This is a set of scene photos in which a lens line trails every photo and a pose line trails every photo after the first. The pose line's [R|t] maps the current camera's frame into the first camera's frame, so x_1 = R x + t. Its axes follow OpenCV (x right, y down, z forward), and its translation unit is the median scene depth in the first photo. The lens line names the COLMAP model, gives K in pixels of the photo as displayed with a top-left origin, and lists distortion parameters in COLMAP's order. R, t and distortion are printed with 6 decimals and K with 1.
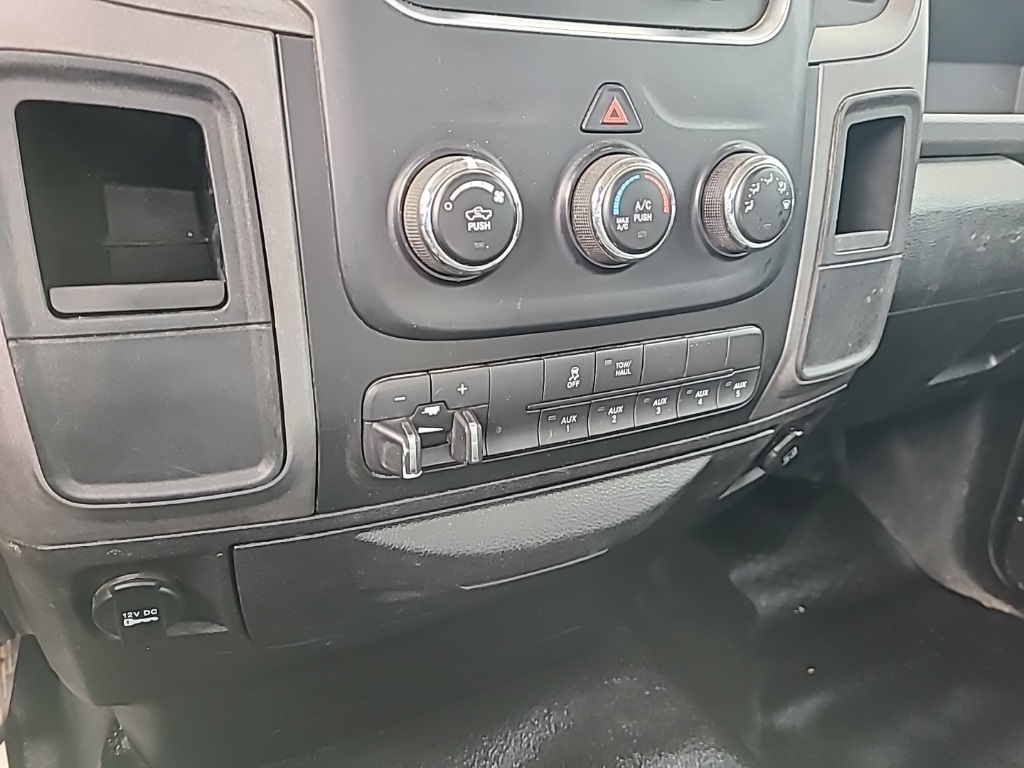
lens RADIAL K [[771.3, 0, 513.4], [0, 771.3, 383.6], [0, 0, 1]] dist [0.030297, -0.009615]
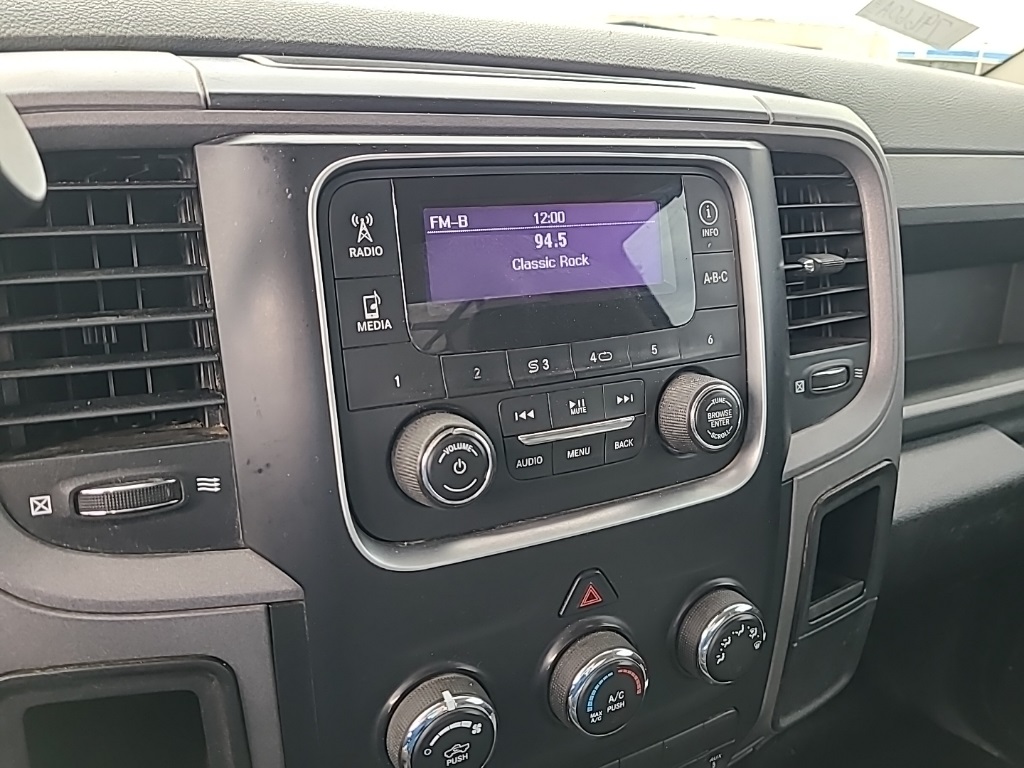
lens RADIAL K [[771.3, 0, 510.9], [0, 771.3, 384.9], [0, 0, 1]] dist [0.030297, -0.009615]
pose [[0.999837, 0.015489, -0.009325, 0.028177], [-0.015438, 0.999866, 0.005507, -0.658881], [0.009409, -0.005362, 0.999941, -0.051207]]
